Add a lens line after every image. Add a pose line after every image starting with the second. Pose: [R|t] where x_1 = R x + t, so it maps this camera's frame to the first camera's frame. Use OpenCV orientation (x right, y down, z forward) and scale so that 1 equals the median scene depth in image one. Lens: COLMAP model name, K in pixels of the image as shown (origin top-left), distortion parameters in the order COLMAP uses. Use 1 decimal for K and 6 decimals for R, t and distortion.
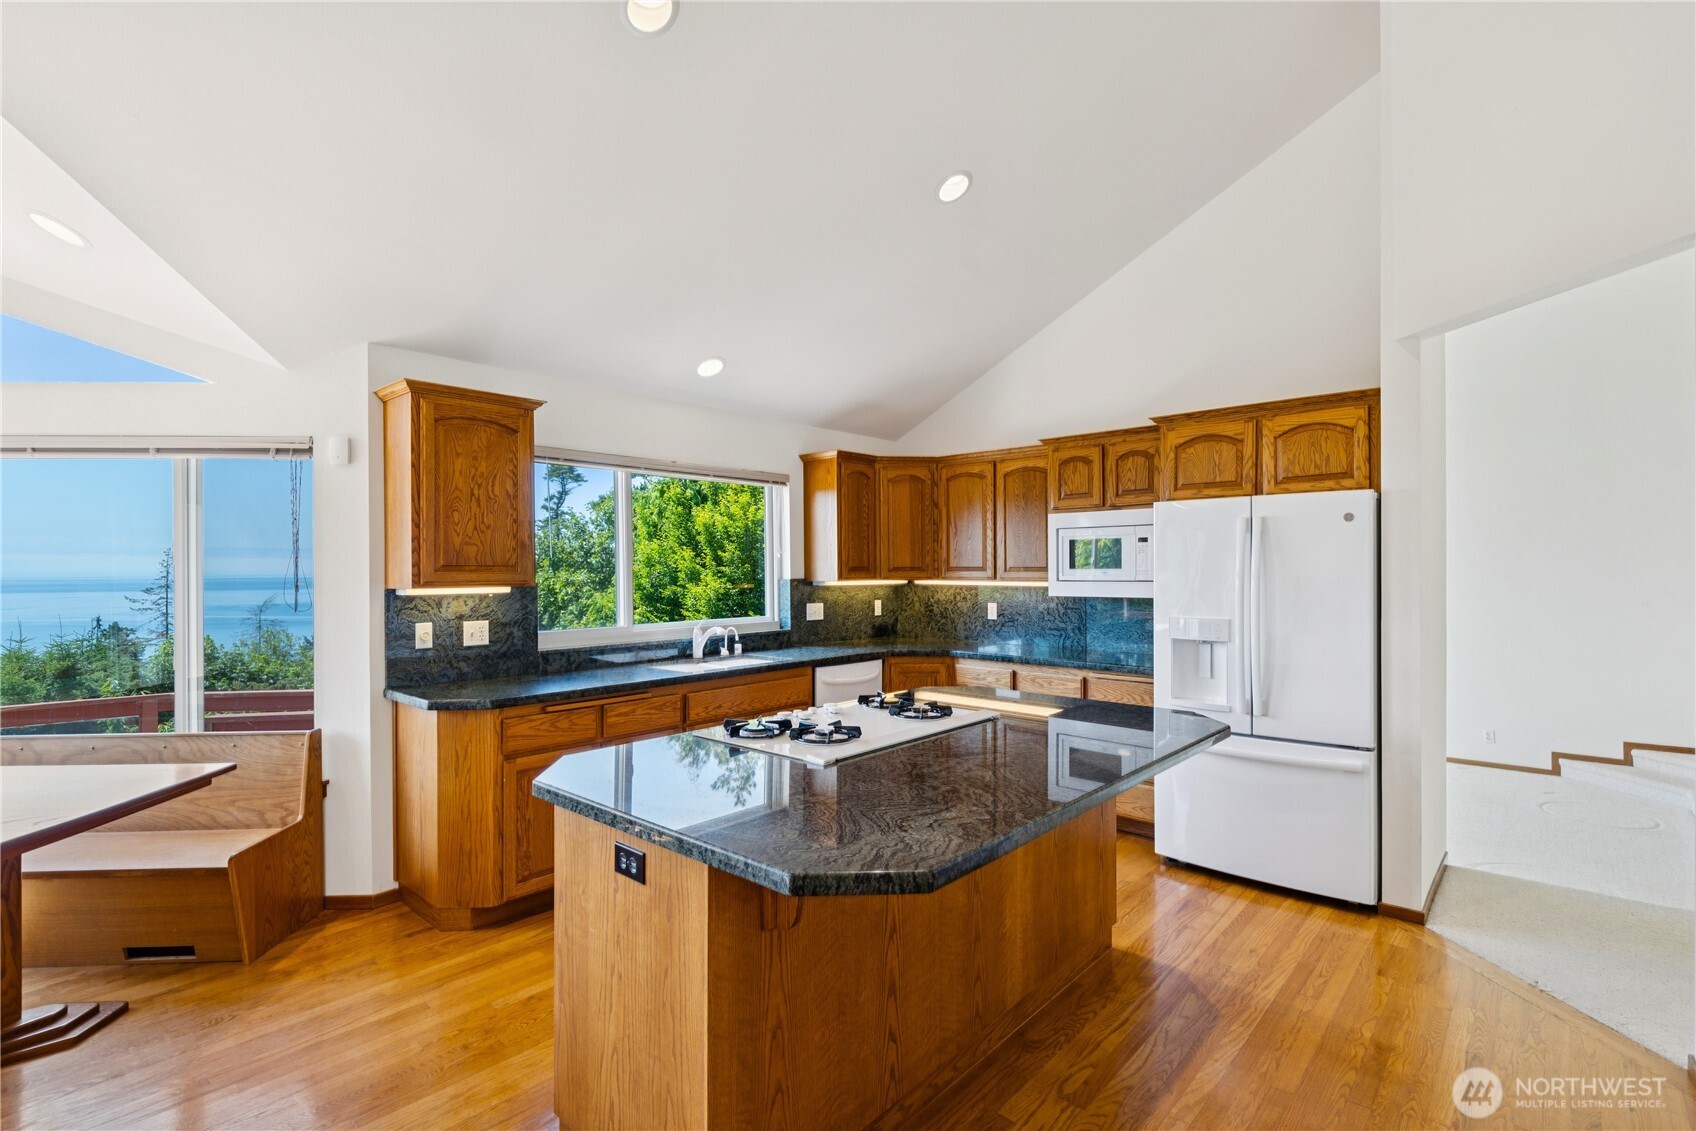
lens RADIAL K [[792.3, 0, 847.8], [0, 792.3, 569.0], [0, 0, 1]] dist [-0.000205, -0.001304]
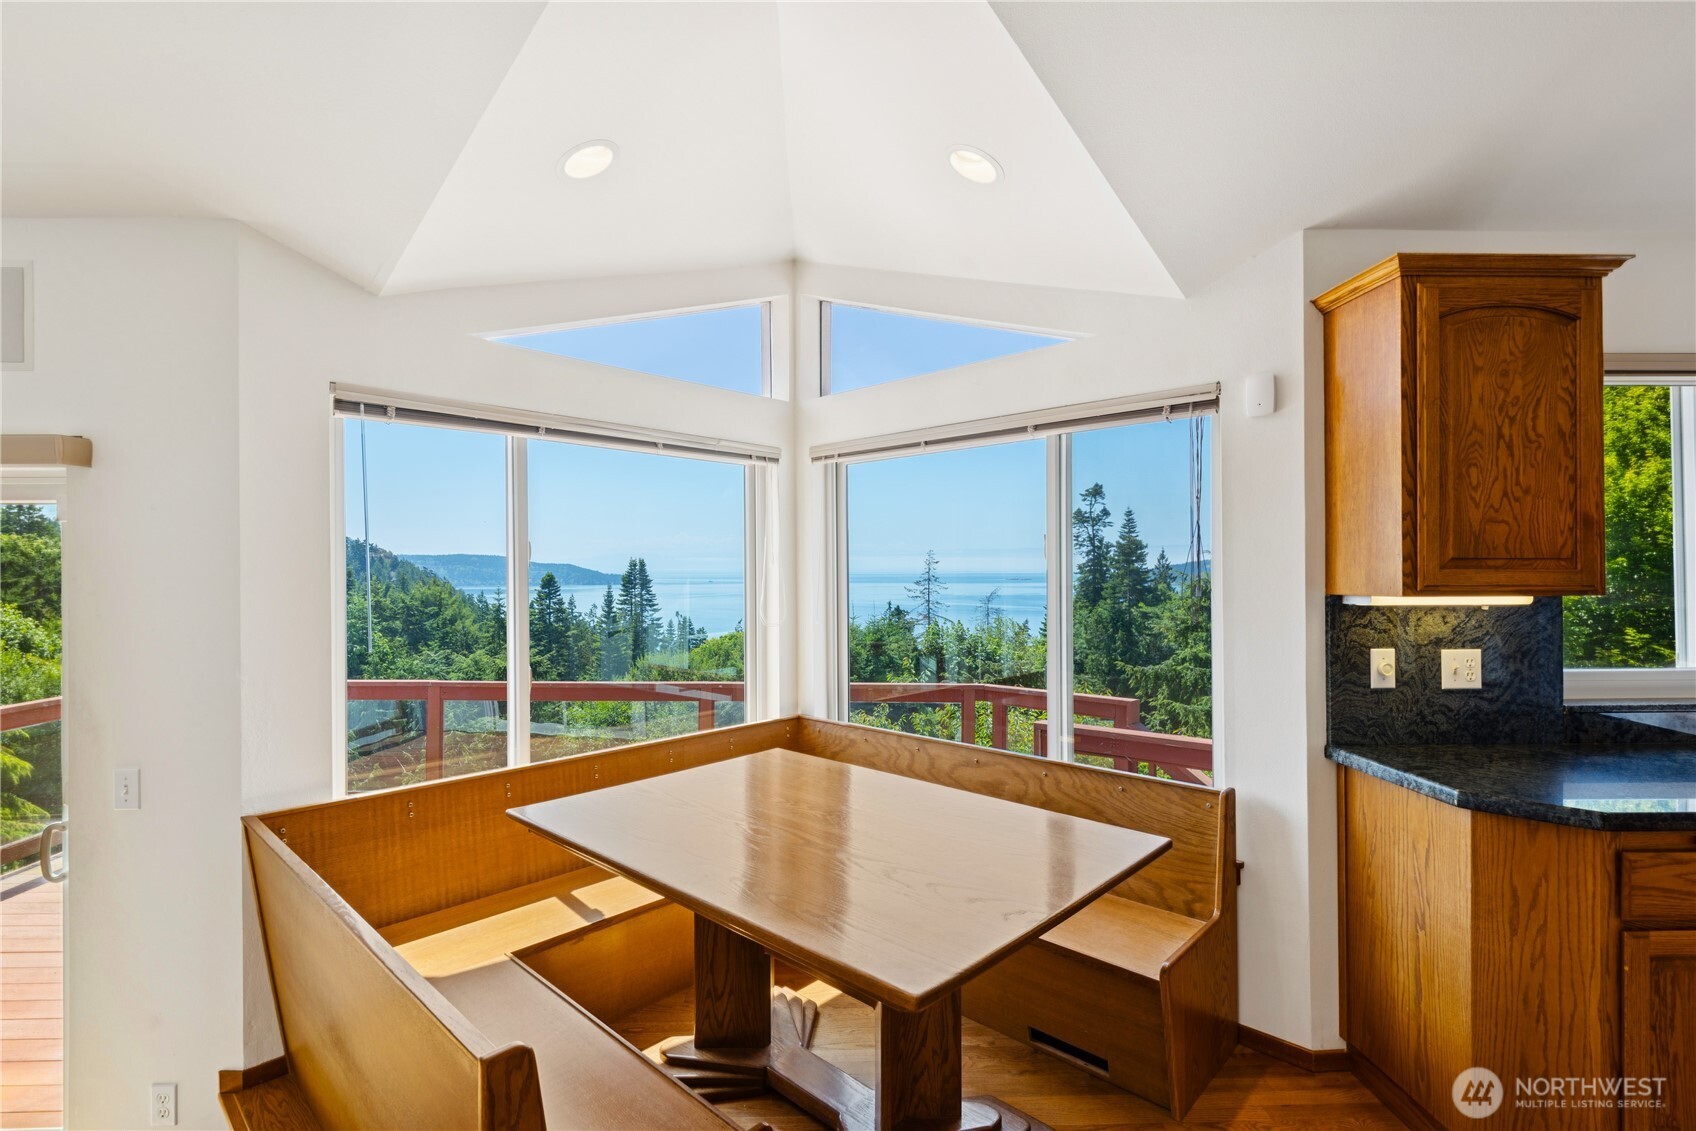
lens RADIAL K [[811.4, 0, 848.0], [0, 811.4, 565.5], [0, 0, 1]] dist [-0.000214, -0.000227]
pose [[0.688488, -0.001528, -0.725246, -0.371129], [0.001497, 0.999999, -0.000686, 0.000536], [0.725246, -0.000613, 0.688490, 0.242473]]
